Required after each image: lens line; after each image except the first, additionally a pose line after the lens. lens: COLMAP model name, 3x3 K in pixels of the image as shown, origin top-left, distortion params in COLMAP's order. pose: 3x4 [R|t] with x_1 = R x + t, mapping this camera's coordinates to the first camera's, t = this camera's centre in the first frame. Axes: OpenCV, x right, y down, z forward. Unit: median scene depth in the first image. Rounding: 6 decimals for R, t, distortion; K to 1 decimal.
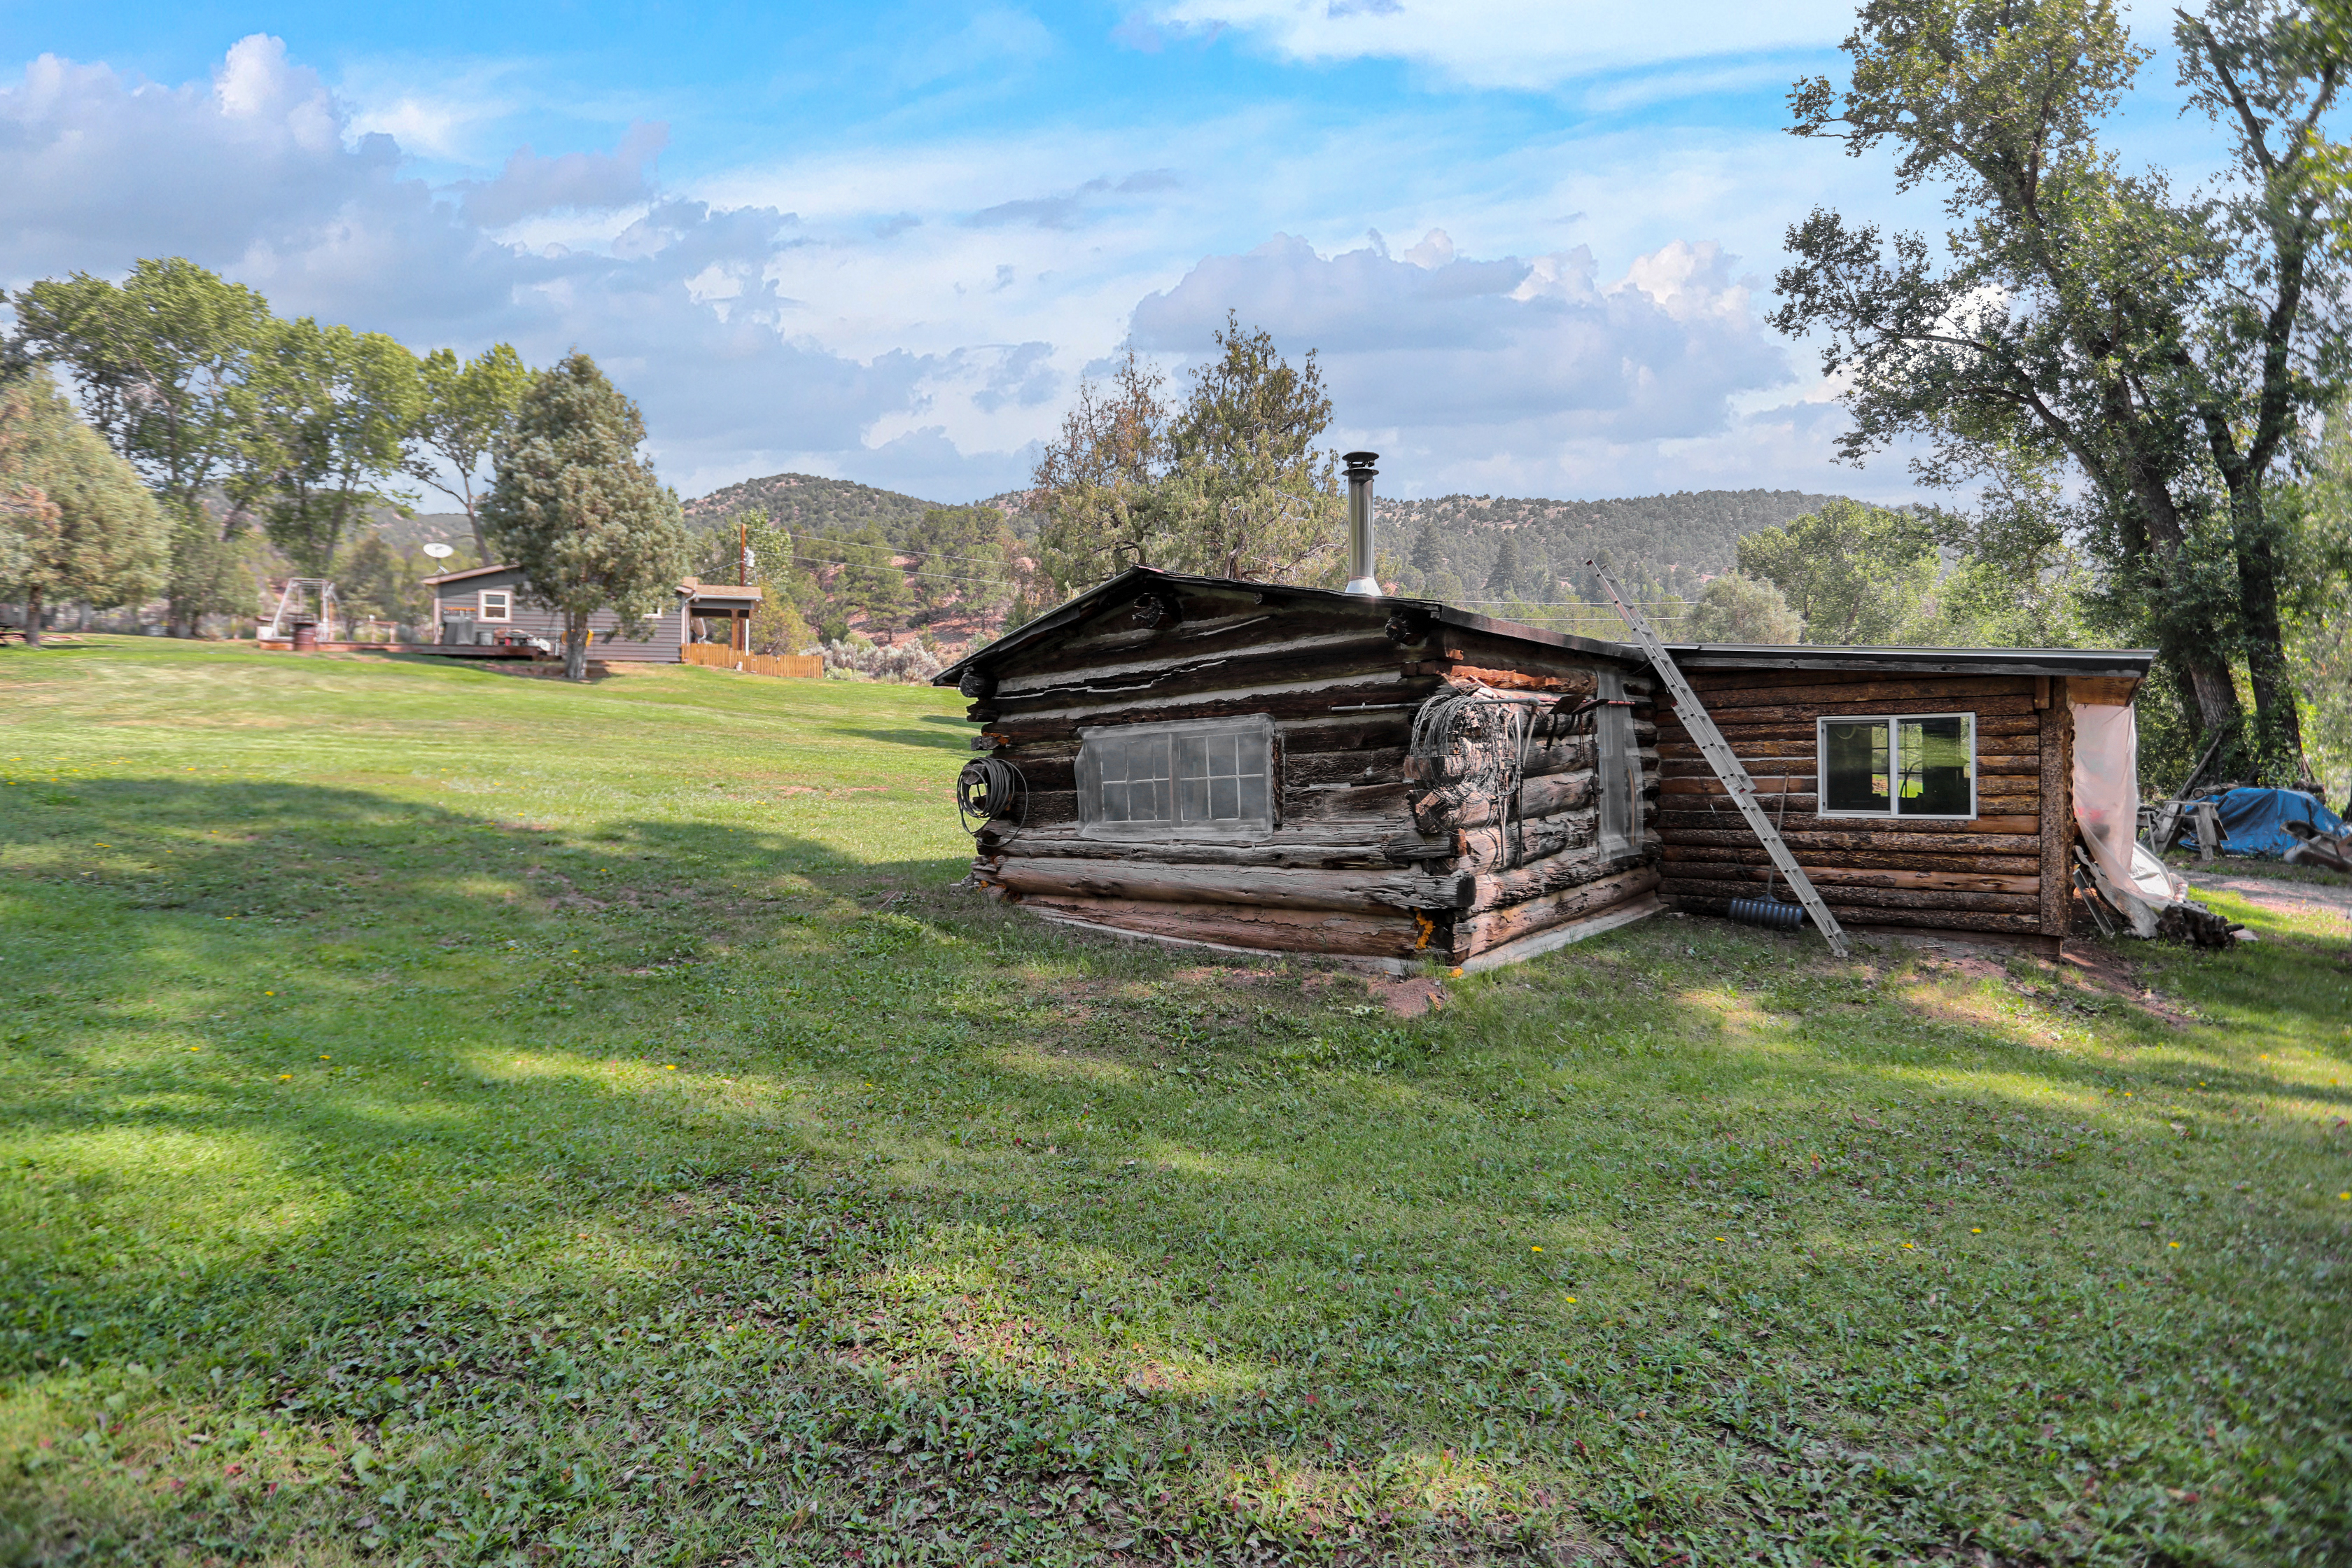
lens RADIAL K [[1152.7, 0, 1180.7], [0, 1152.7, 766.3], [0, 0, 1]] dist [-0.070496, 0.029432]
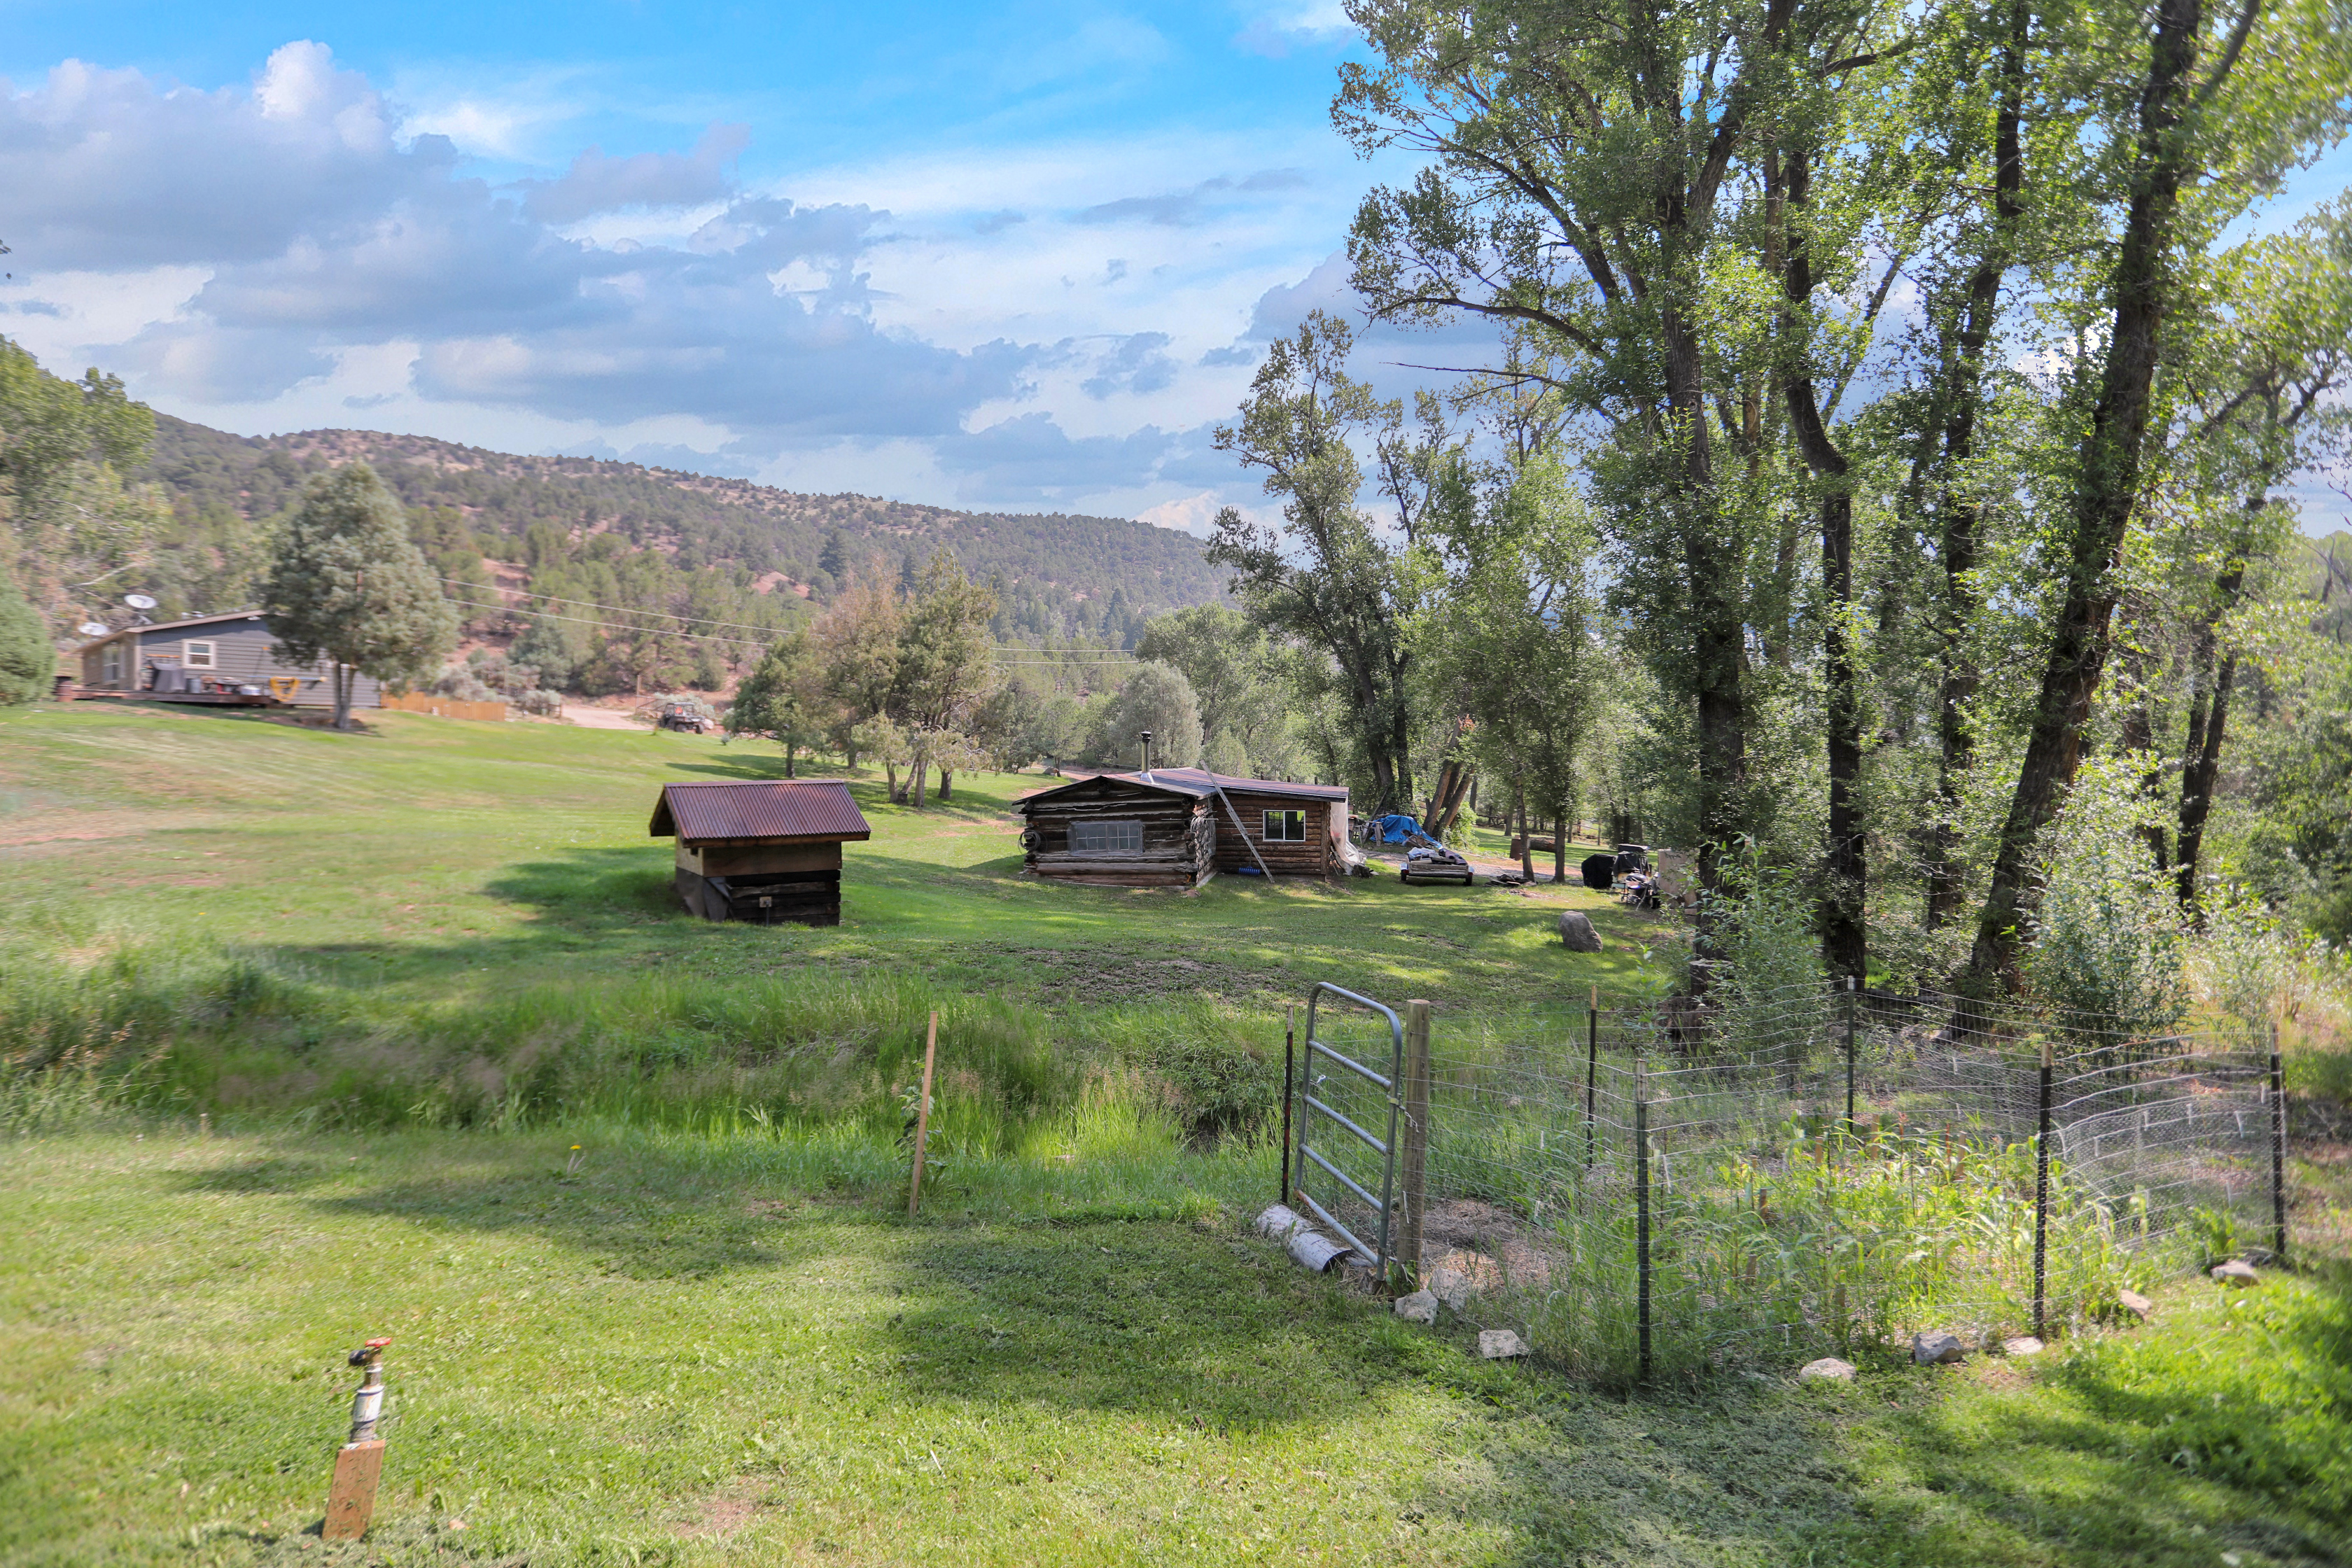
lens RADIAL K [[1152.7, 0, 1180.7], [0, 1152.7, 766.3], [0, 0, 1]] dist [-0.070496, 0.029432]
pose [[0.860317, 0.003024, 0.509750, -0.531981], [-0.008625, 0.999926, 0.008625, -0.078986], [-0.509686, -0.011817, 0.860279, -0.690915]]
